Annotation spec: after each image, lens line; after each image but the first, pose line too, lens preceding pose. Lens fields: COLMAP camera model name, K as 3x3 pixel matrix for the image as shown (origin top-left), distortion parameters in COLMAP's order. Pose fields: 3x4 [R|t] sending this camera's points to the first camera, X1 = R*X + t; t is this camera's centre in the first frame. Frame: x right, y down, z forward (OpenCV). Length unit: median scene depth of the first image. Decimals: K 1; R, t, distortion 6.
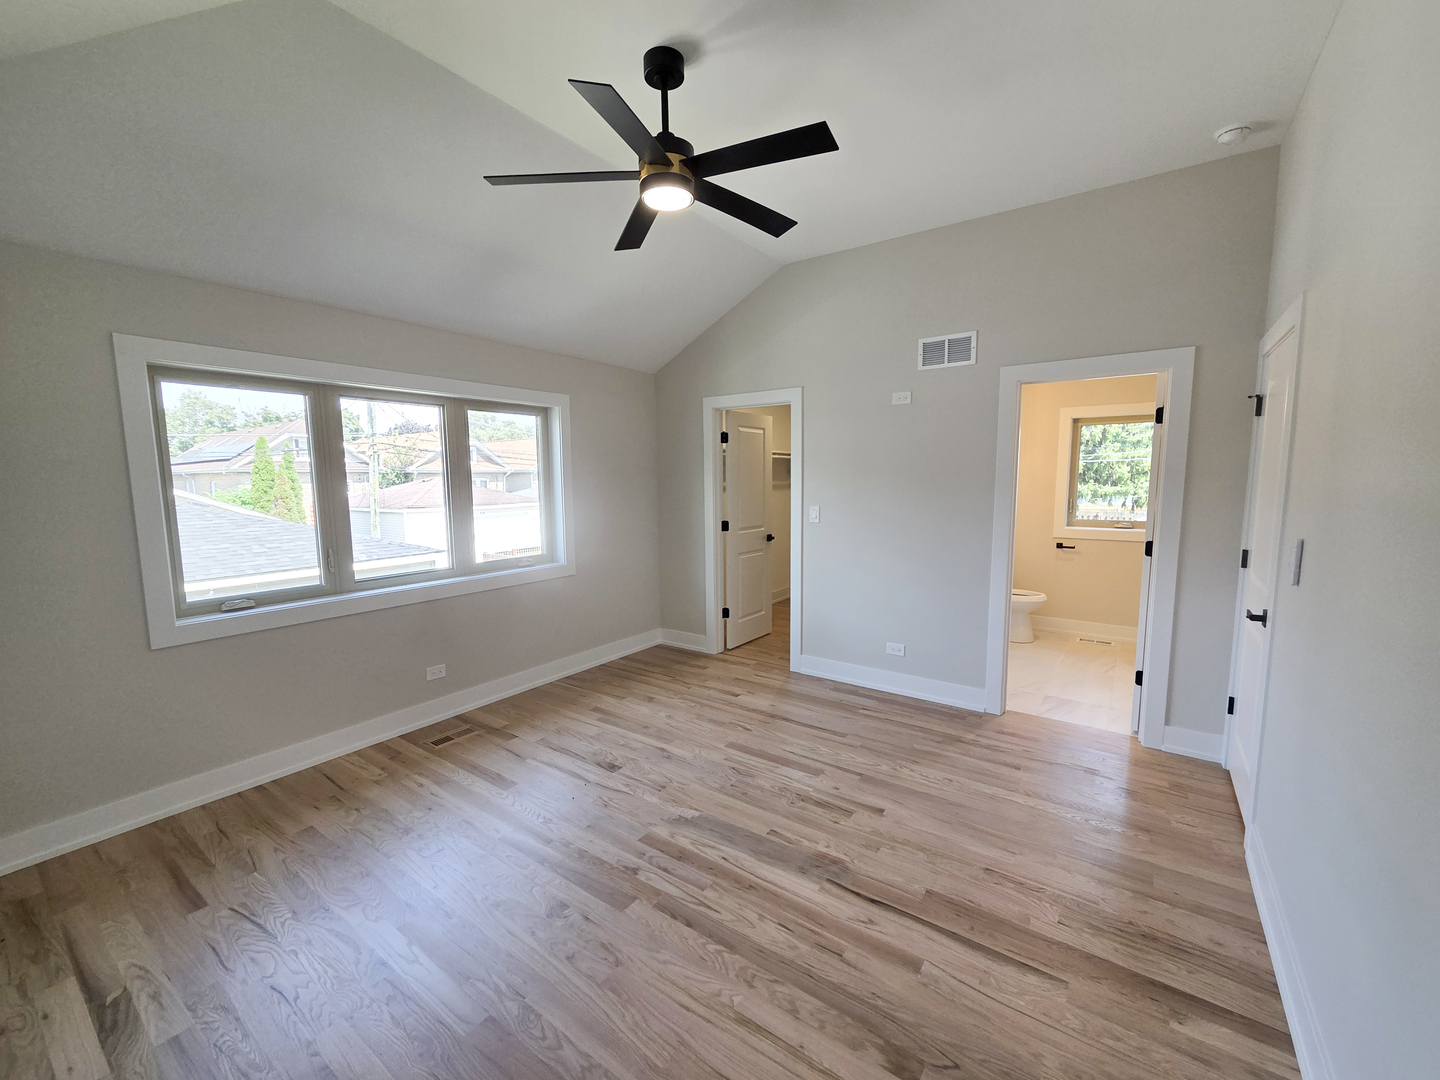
lens RADIAL K [[590.4, 0, 715.6], [0, 590.4, 542.1], [0, 0, 1]] dist [0.001929, 0.000744]
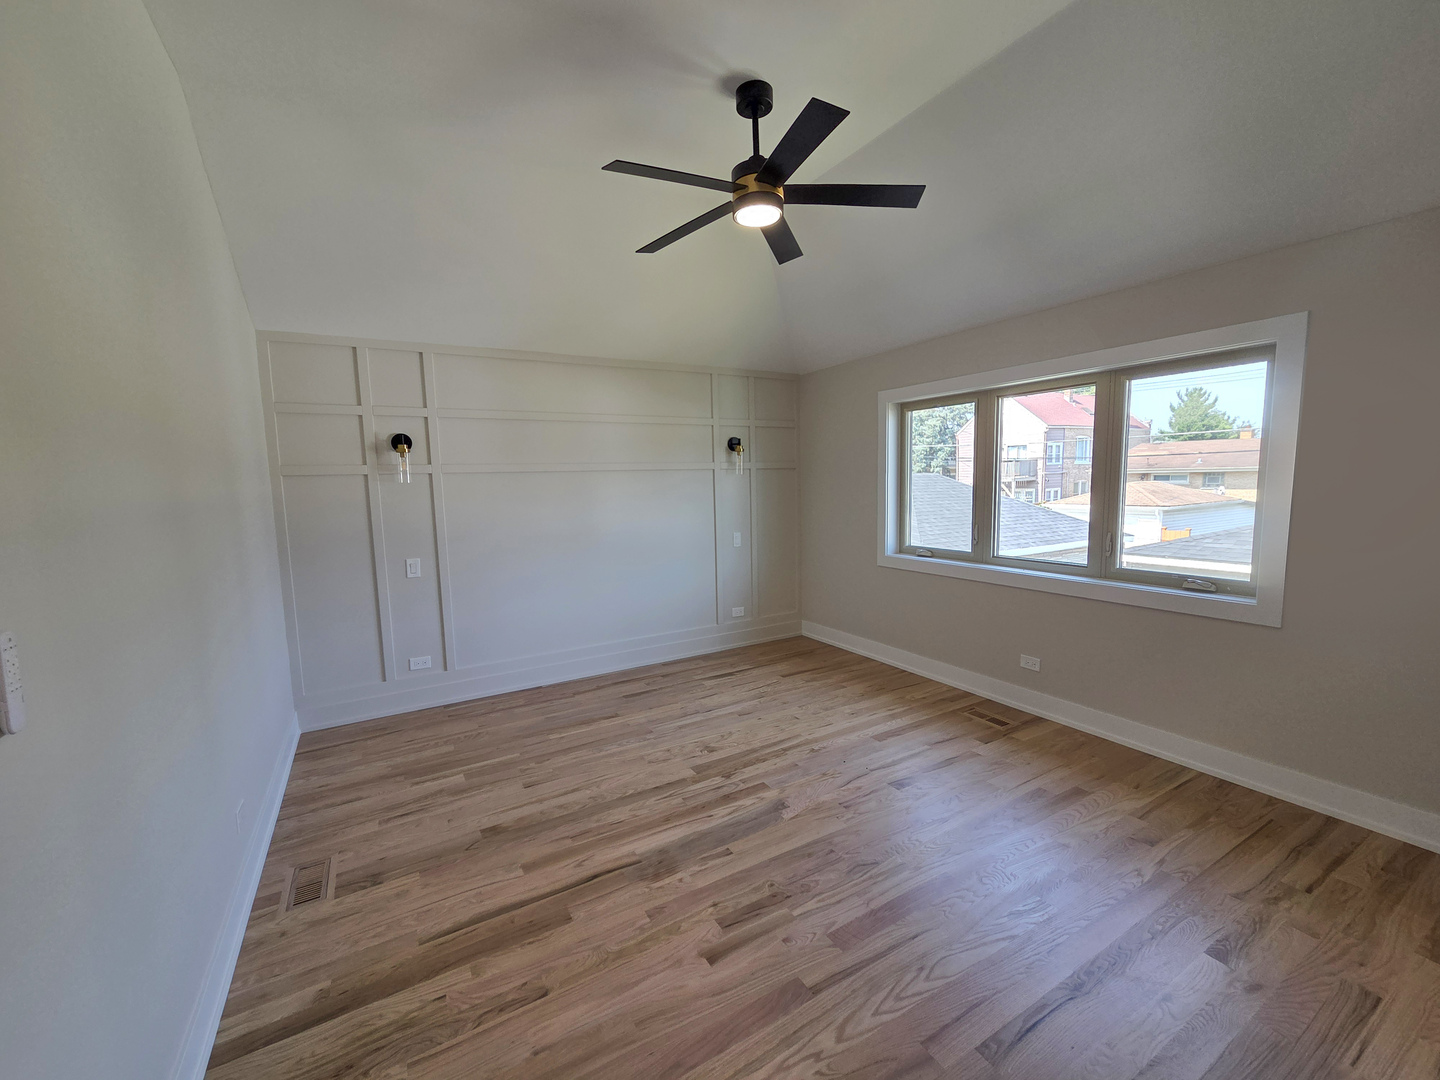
lens RADIAL K [[590.4, 0, 716.9], [0, 590.4, 541.6], [0, 0, 1]] dist [0.001929, 0.000744]
pose [[-0.403274, 0.115580, -0.907751, 0.907100], [-0.074388, 0.984567, 0.158409, -0.144653], [0.912051, 0.131408, -0.388452, 1.295736]]
